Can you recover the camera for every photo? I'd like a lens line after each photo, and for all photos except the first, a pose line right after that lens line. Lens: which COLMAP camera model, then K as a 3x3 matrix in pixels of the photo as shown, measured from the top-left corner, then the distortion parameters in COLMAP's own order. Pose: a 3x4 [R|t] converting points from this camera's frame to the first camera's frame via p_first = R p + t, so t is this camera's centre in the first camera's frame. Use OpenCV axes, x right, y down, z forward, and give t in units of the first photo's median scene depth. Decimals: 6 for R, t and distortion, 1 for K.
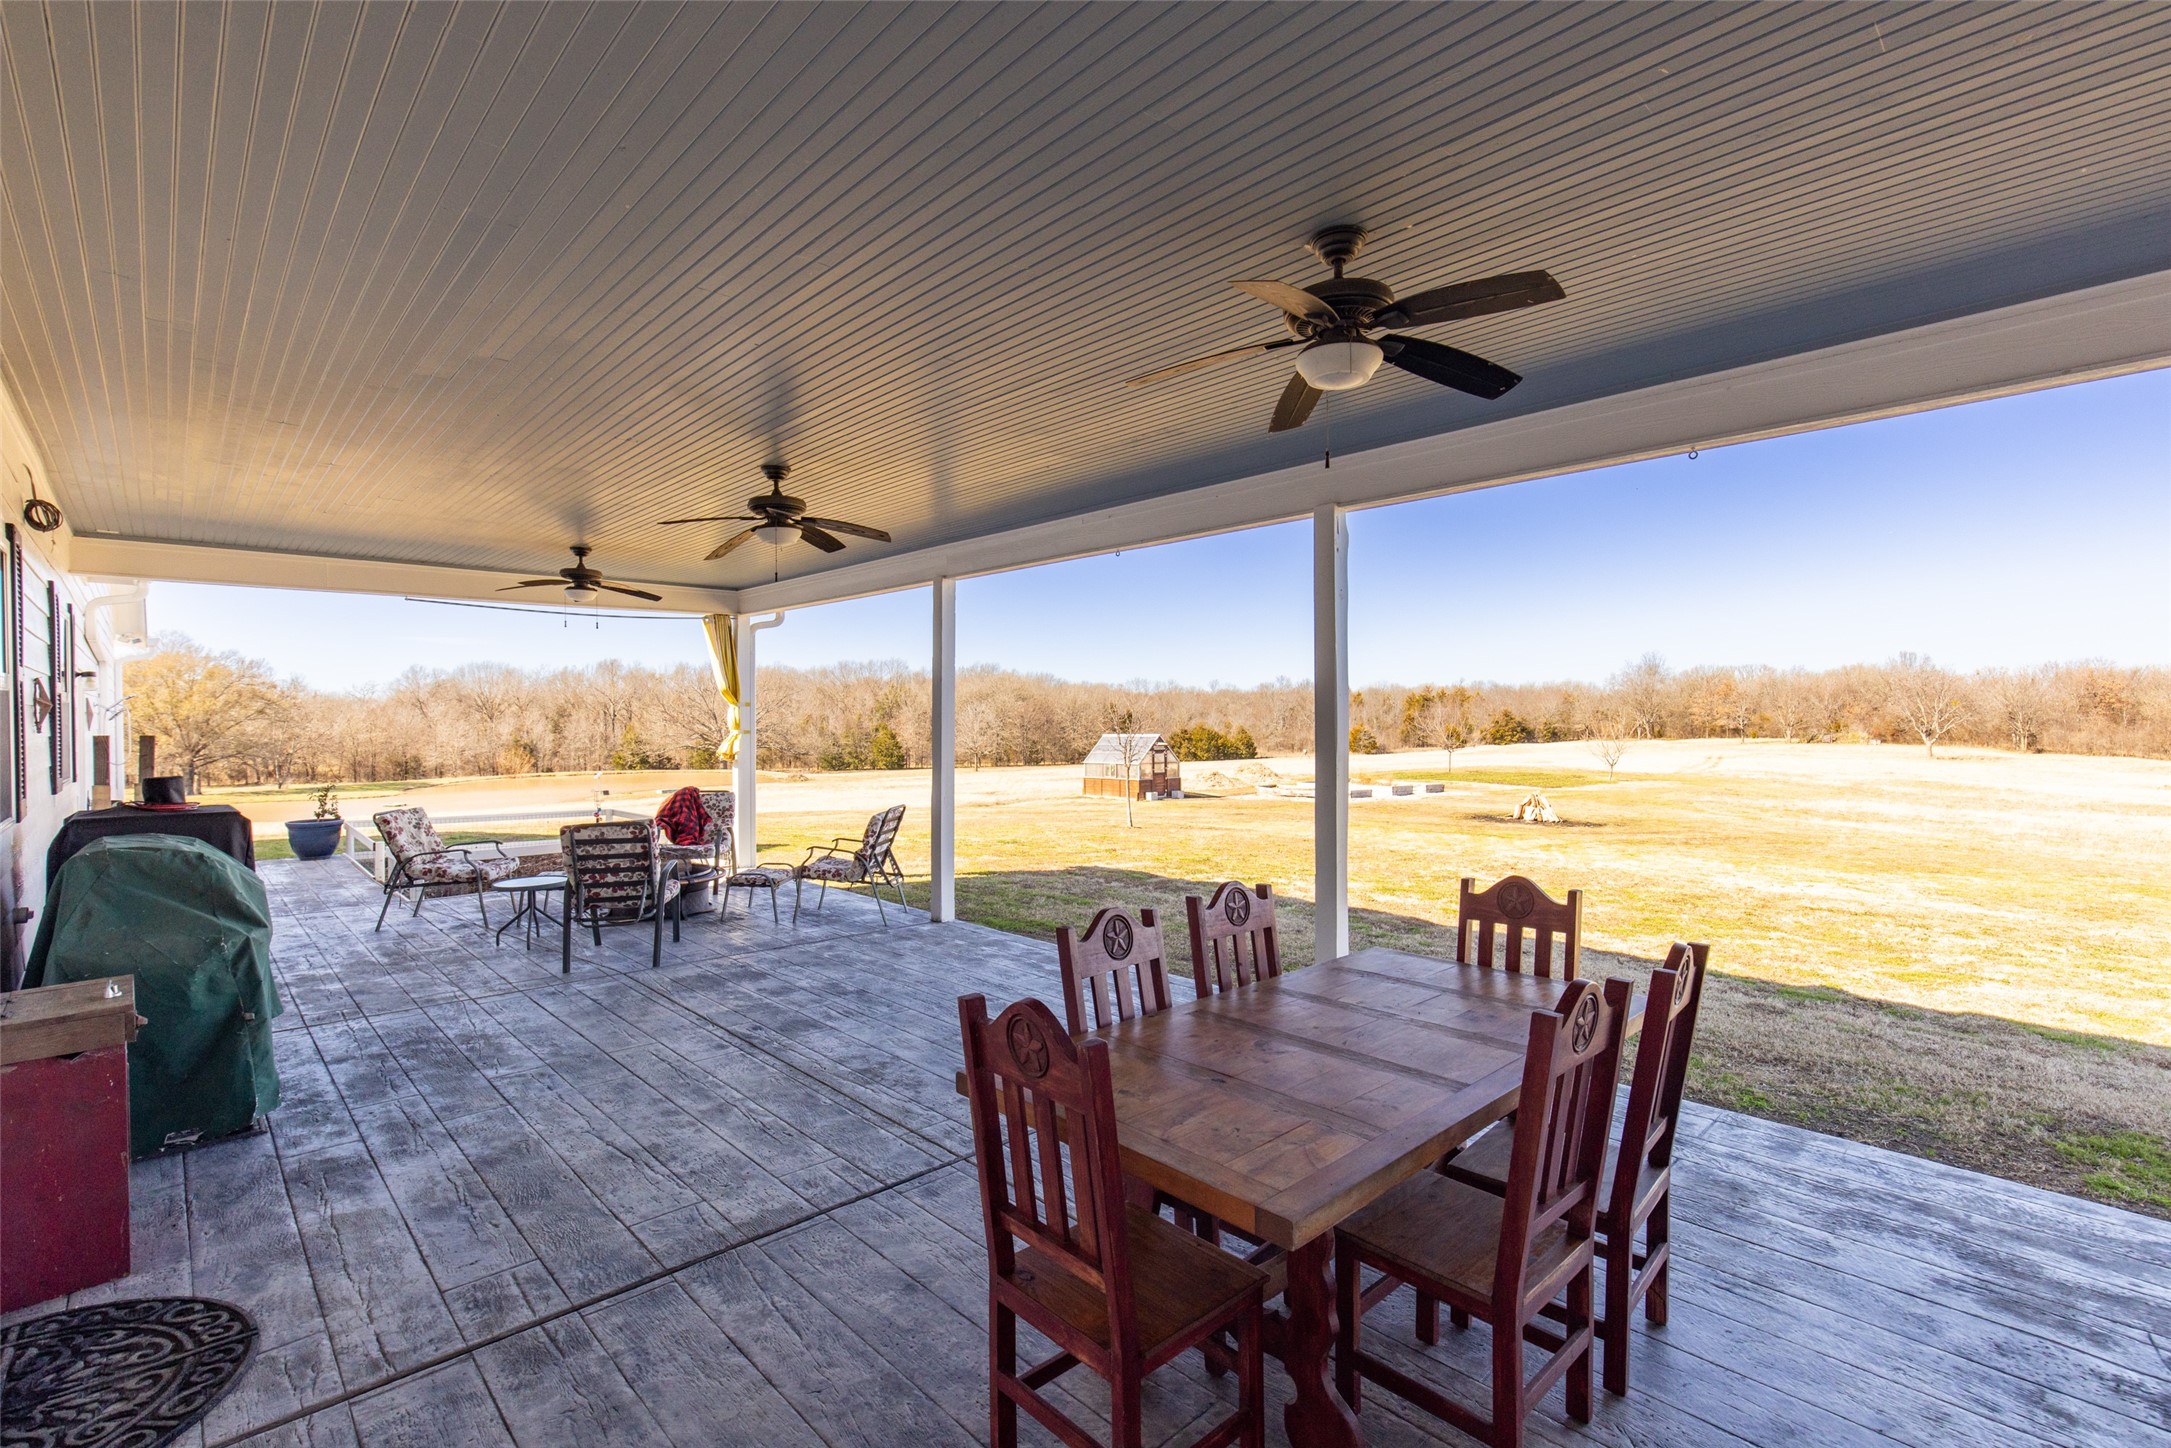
lens RADIAL K [[973.1, 0, 1085.5], [0, 973.1, 724.0], [0, 0, 1]] dist [0.001430, 0.000362]
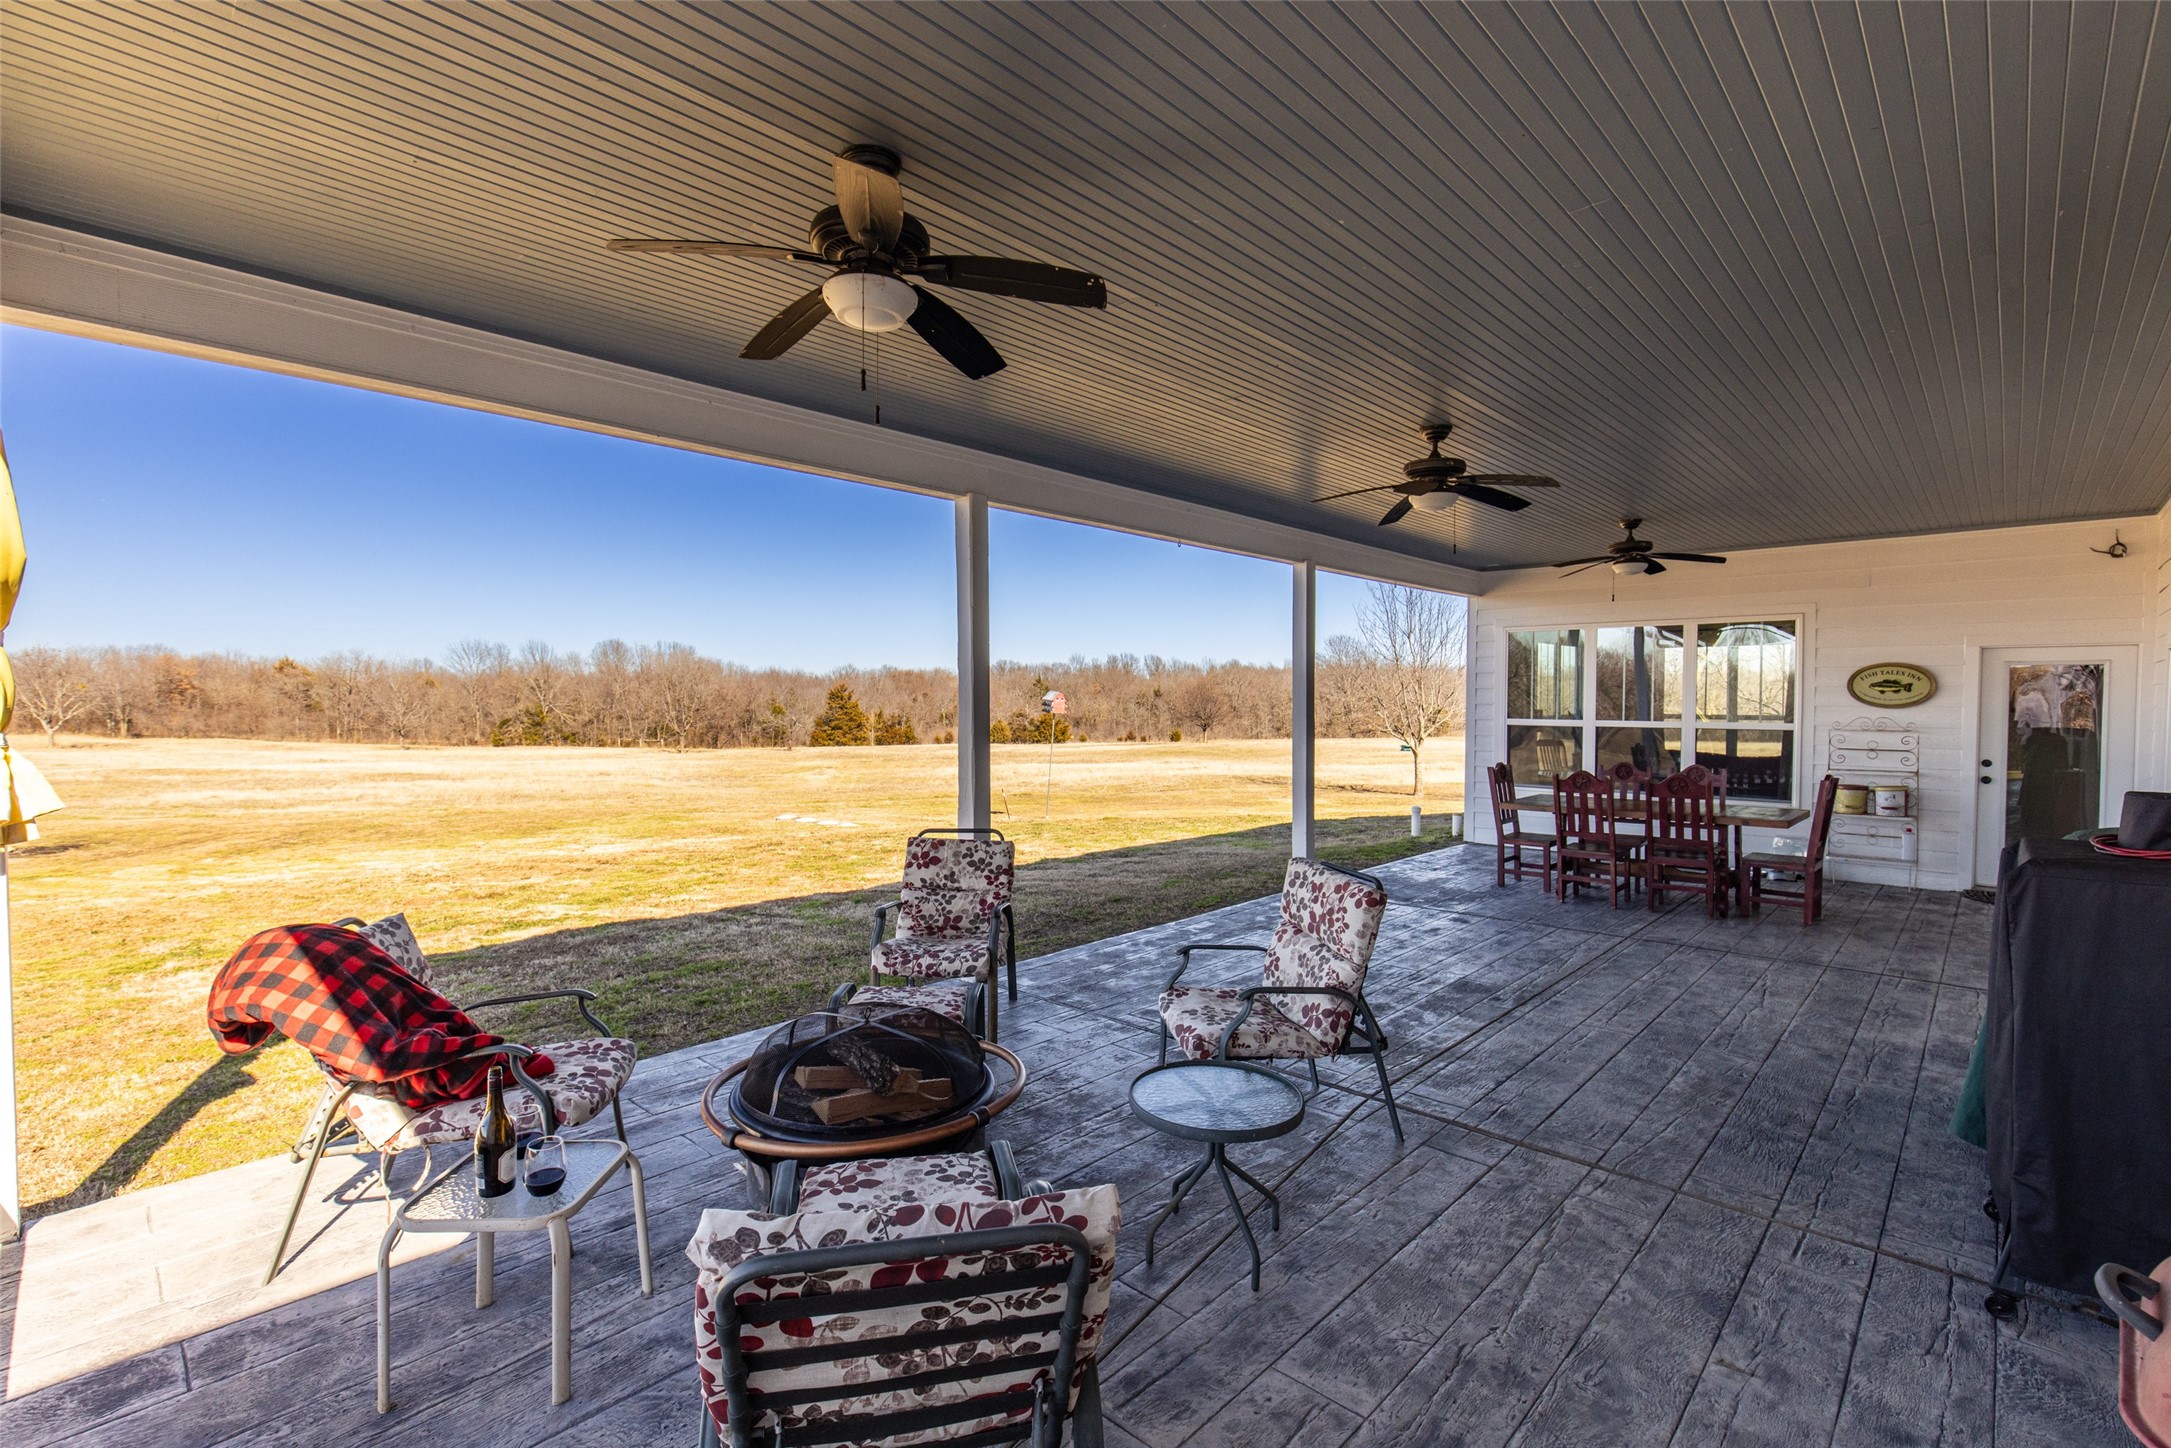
lens RADIAL K [[973.1, 0, 1085.5], [0, 973.1, 724.0], [0, 0, 1]] dist [0.001430, 0.000362]
pose [[-0.045664, -0.023186, 0.998688, -1.257722], [0.008462, 0.999686, 0.023596, -0.002338], [-0.998921, 0.009528, -0.045454, 1.395372]]
